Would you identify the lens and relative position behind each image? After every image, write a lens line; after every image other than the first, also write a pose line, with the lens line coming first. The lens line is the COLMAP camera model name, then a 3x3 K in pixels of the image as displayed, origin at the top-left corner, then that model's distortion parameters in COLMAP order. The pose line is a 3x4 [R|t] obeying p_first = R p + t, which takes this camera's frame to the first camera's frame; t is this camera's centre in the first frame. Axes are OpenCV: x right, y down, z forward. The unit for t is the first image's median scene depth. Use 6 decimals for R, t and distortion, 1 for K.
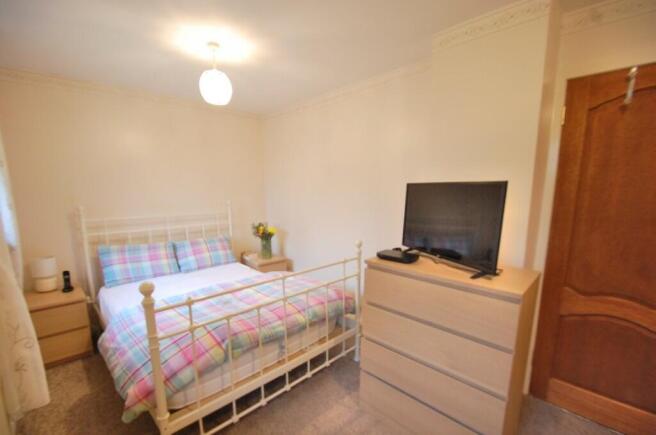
lens RADIAL K [[286.7, 0, 327.1], [0, 286.7, 238.8], [0, 0, 1]] dist [-0.002359, -0.000272]
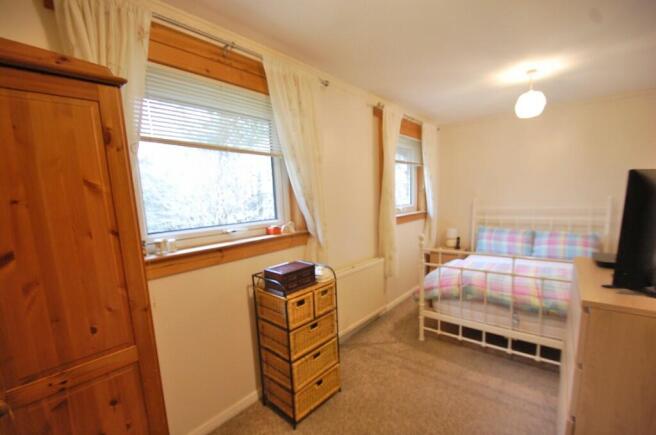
lens RADIAL K [[286.7, 0, 327.1], [0, 286.7, 238.8], [0, 0, 1]] dist [-0.002359, -0.000272]
pose [[0.090012, 0.146821, -0.985059, 0.648866], [-0.129742, 0.982374, 0.134565, -0.004628], [0.987454, 0.115691, 0.107474, 0.042767]]
